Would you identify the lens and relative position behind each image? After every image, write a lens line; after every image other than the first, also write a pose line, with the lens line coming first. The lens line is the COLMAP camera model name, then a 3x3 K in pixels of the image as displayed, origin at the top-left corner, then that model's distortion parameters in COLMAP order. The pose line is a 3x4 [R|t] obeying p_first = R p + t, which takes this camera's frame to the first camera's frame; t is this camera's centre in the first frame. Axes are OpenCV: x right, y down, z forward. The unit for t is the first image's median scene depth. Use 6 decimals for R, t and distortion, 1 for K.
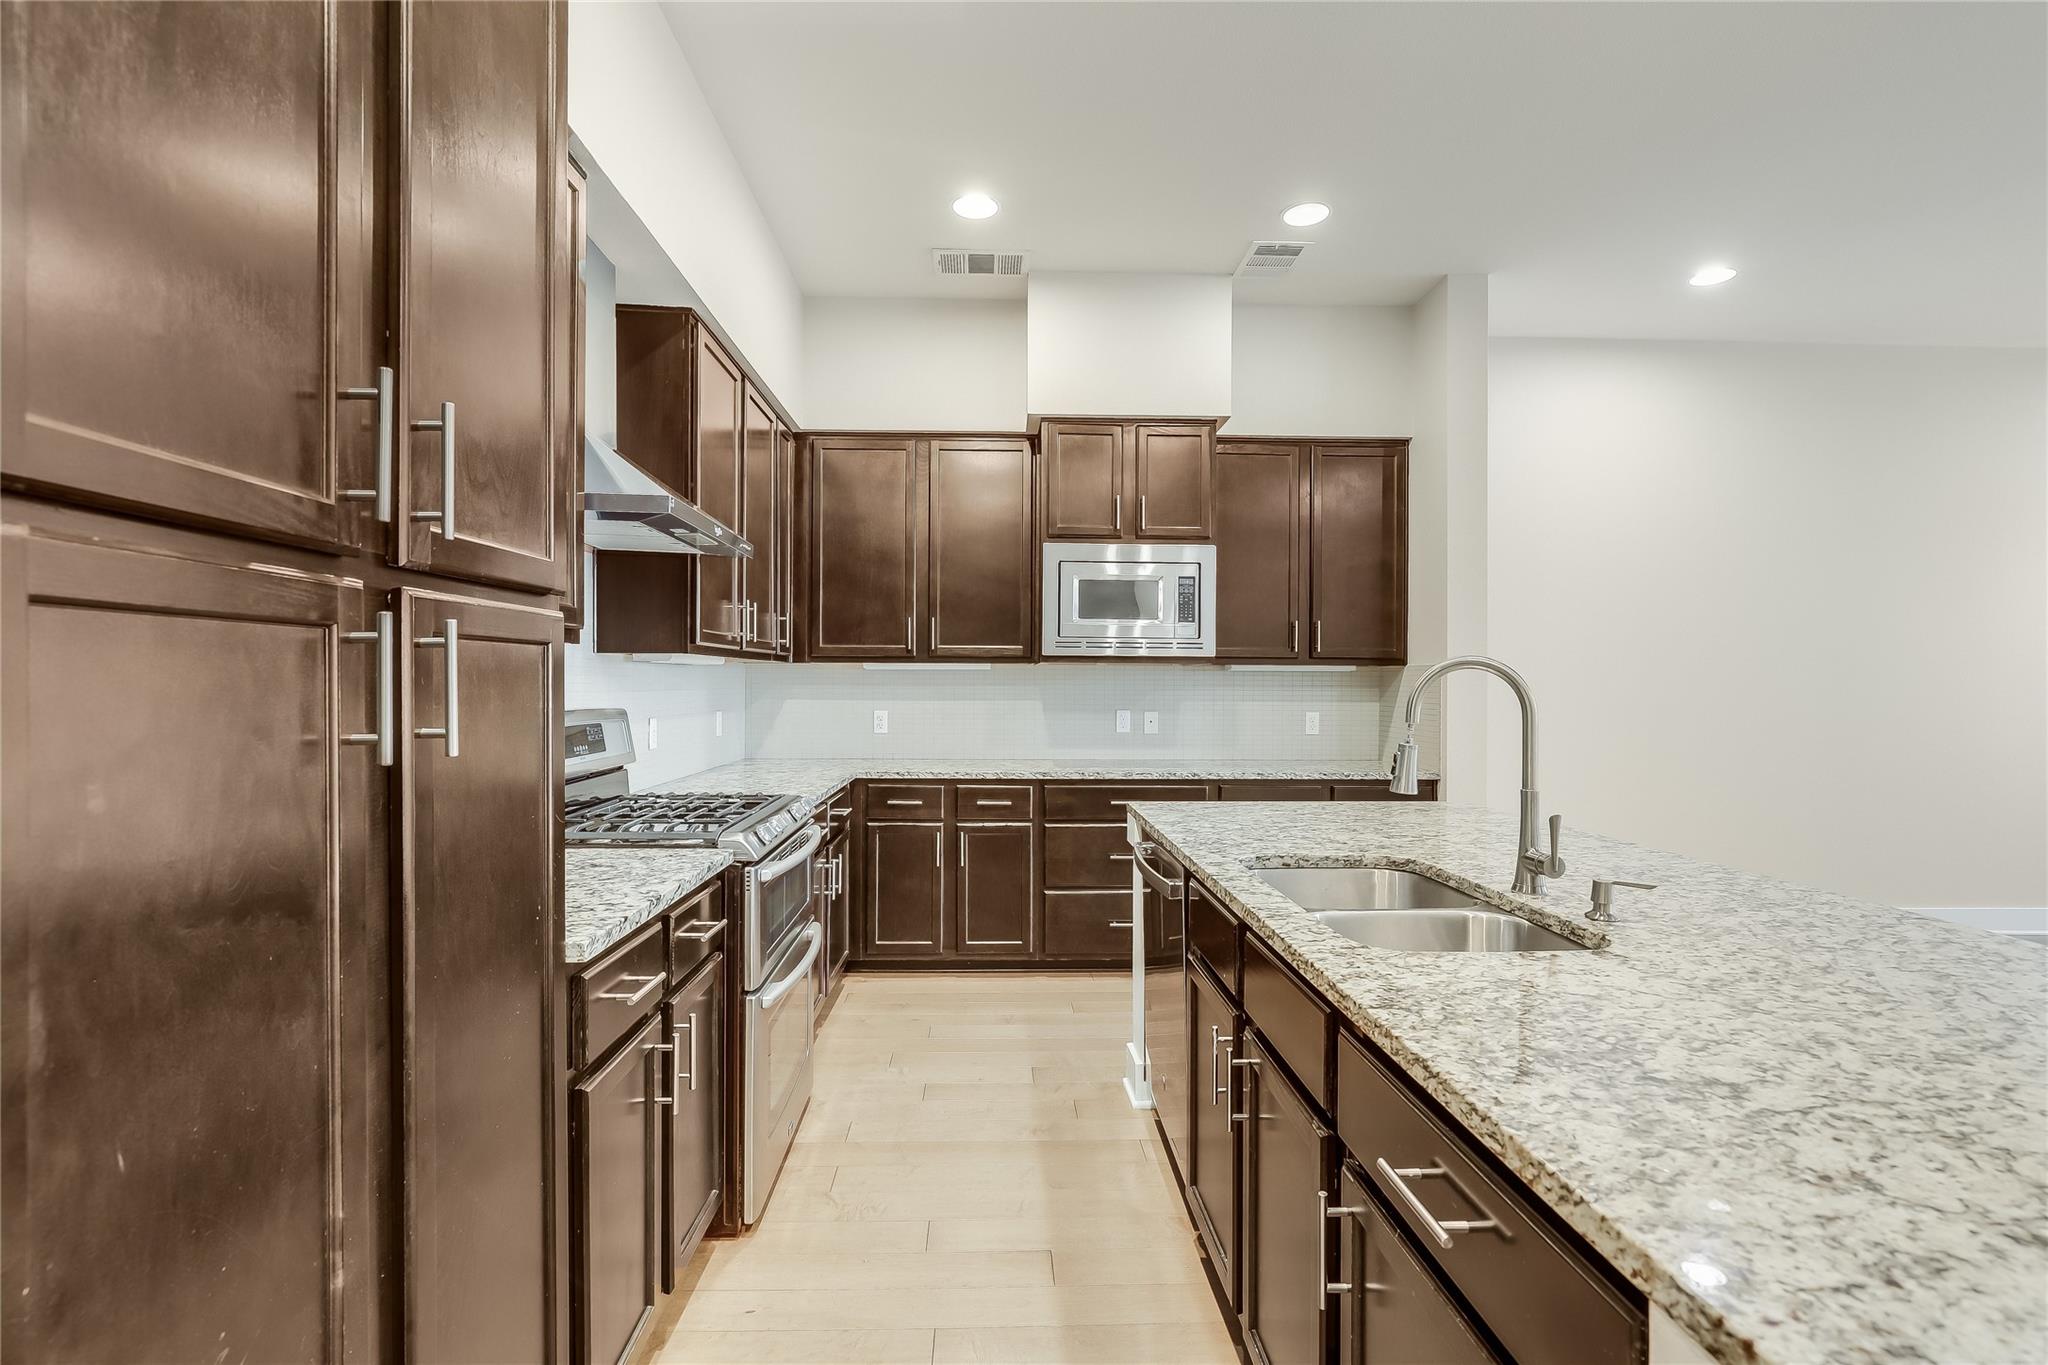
lens RADIAL K [[931.1, 0, 1032.7], [0, 931.1, 692.4], [0, 0, 1]] dist [-0.022366, 0.000959]
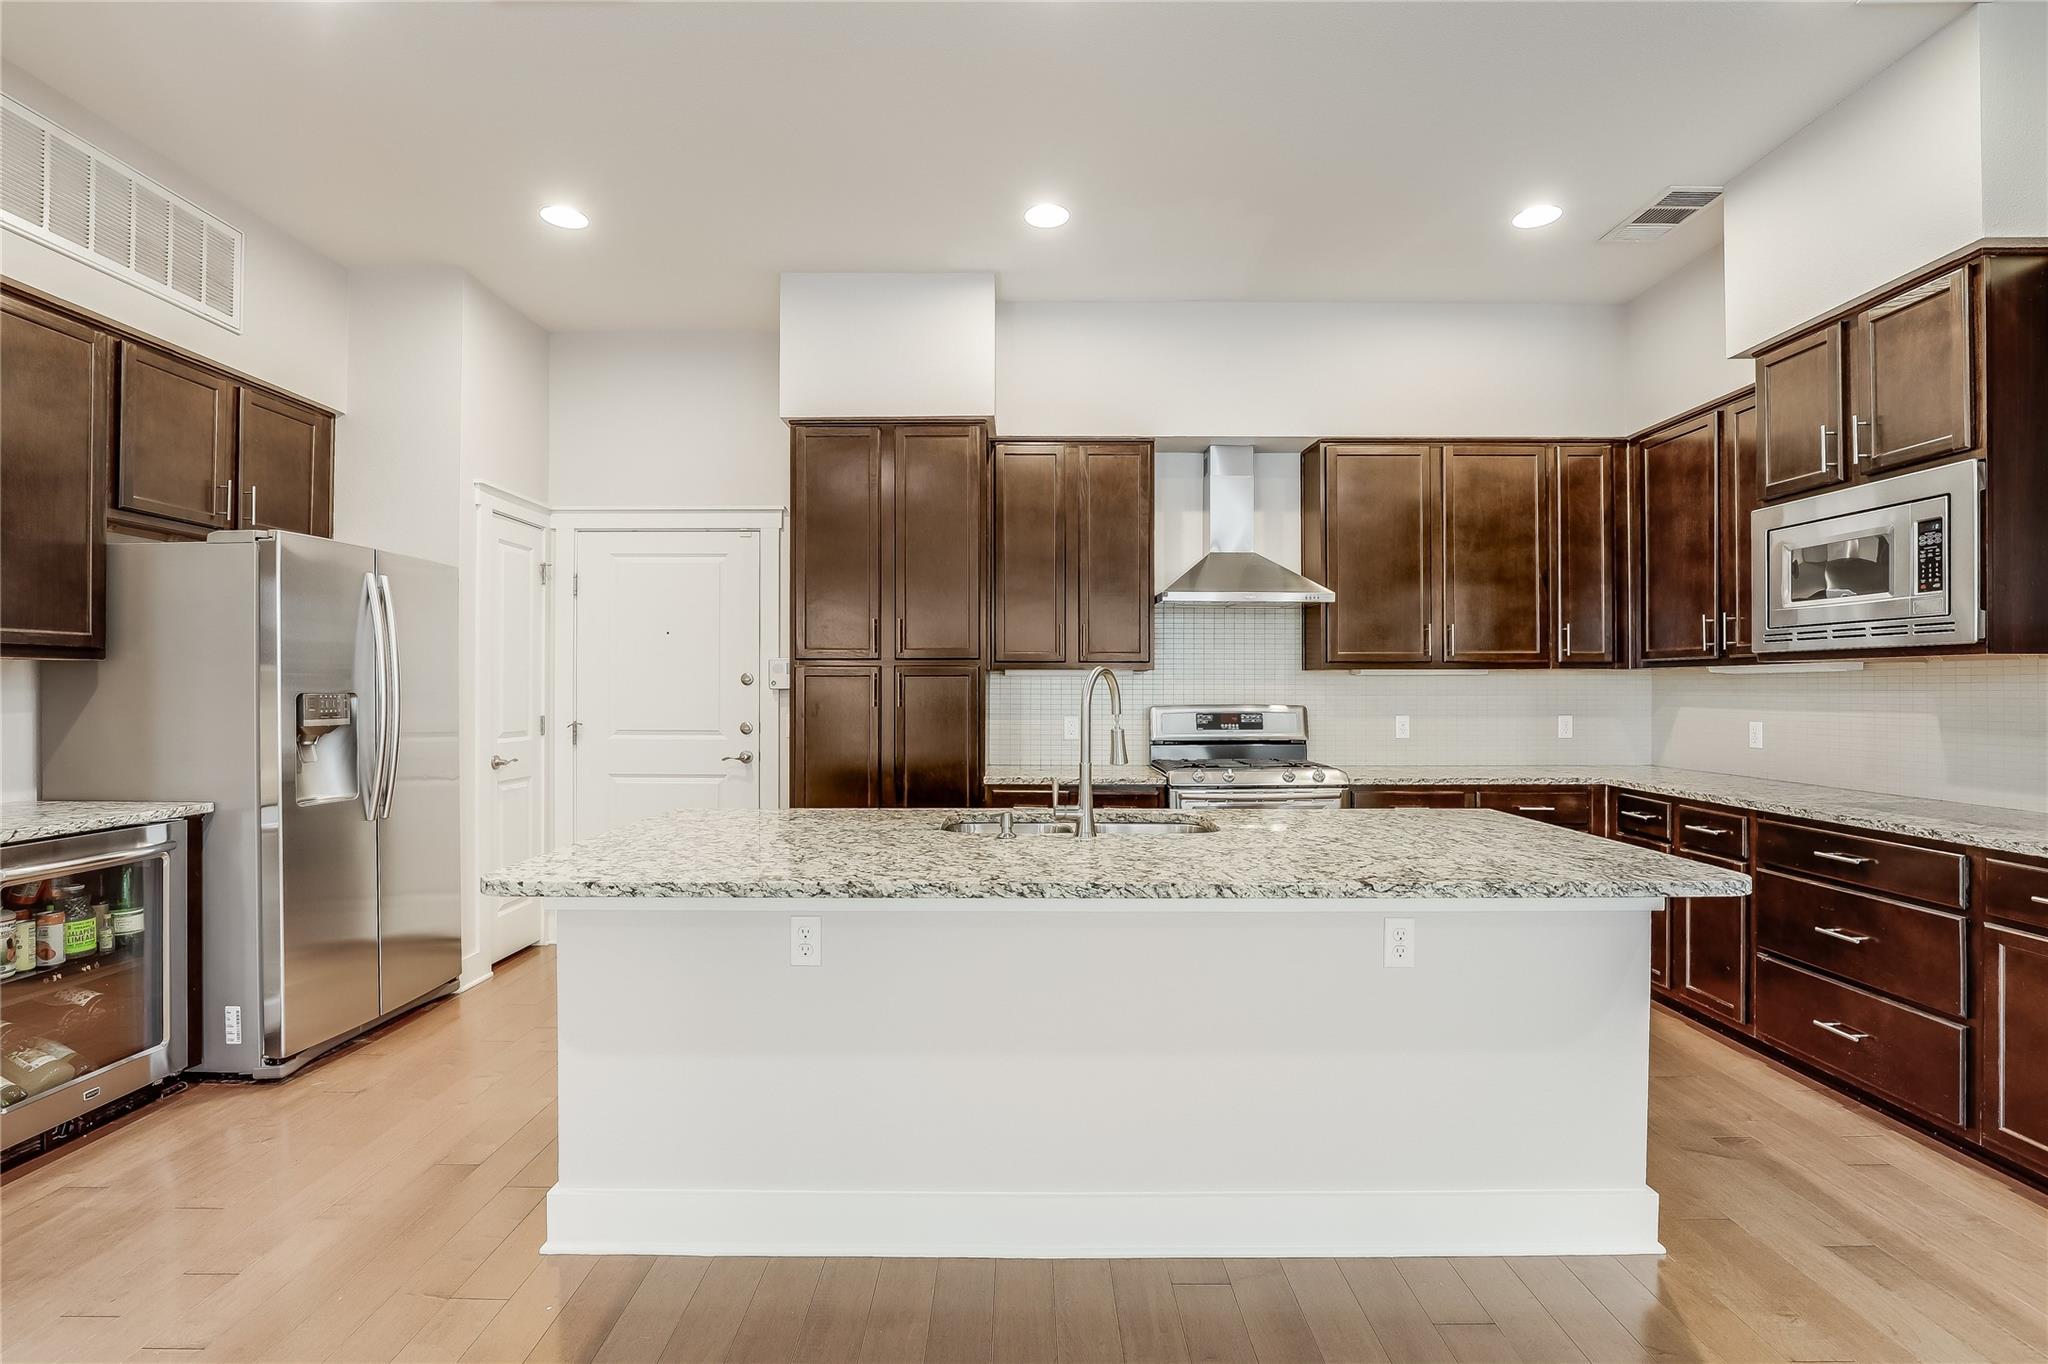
lens RADIAL K [[931.1, 0, 1021.2], [0, 931.1, 686.1], [0, 0, 1]] dist [-0.022366, 0.000959]
pose [[-0.039182, -0.006538, -0.999211, 0.808910], [-0.010274, 0.999928, -0.006140, -0.000291], [0.999179, 0.010025, -0.039246, 0.404570]]
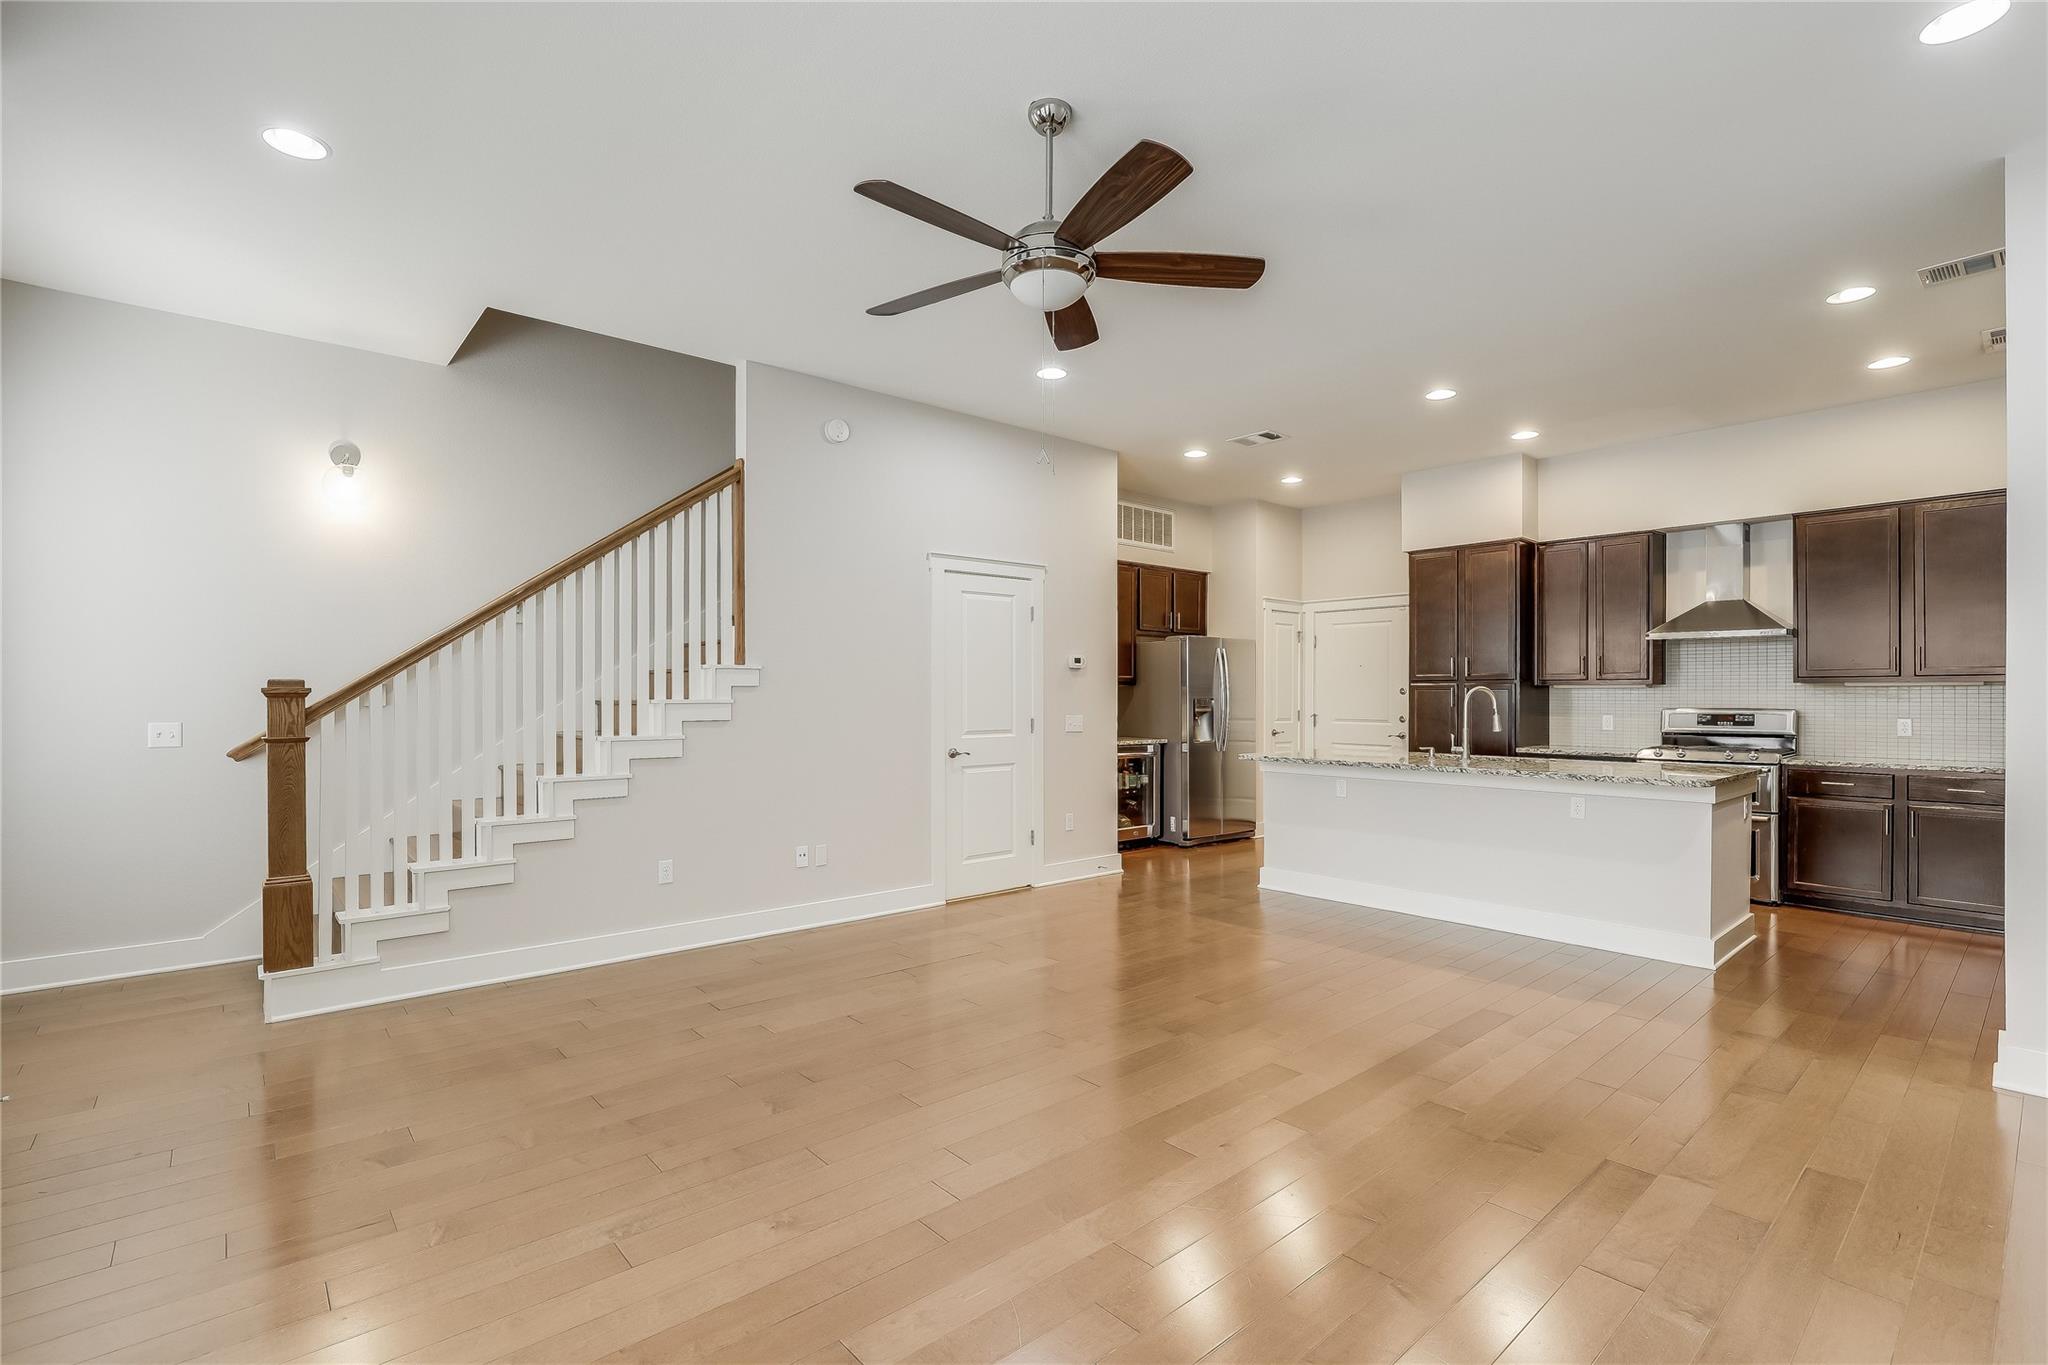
lens RADIAL K [[931.1, 0, 1009.8], [0, 931.1, 699.2], [0, 0, 1]] dist [-0.022366, 0.000959]
pose [[-0.788092, -0.003724, -0.615546, 1.580709], [-0.011115, 0.999905, 0.008182, -0.002125], [0.615457, 0.013290, -0.788059, 1.079241]]
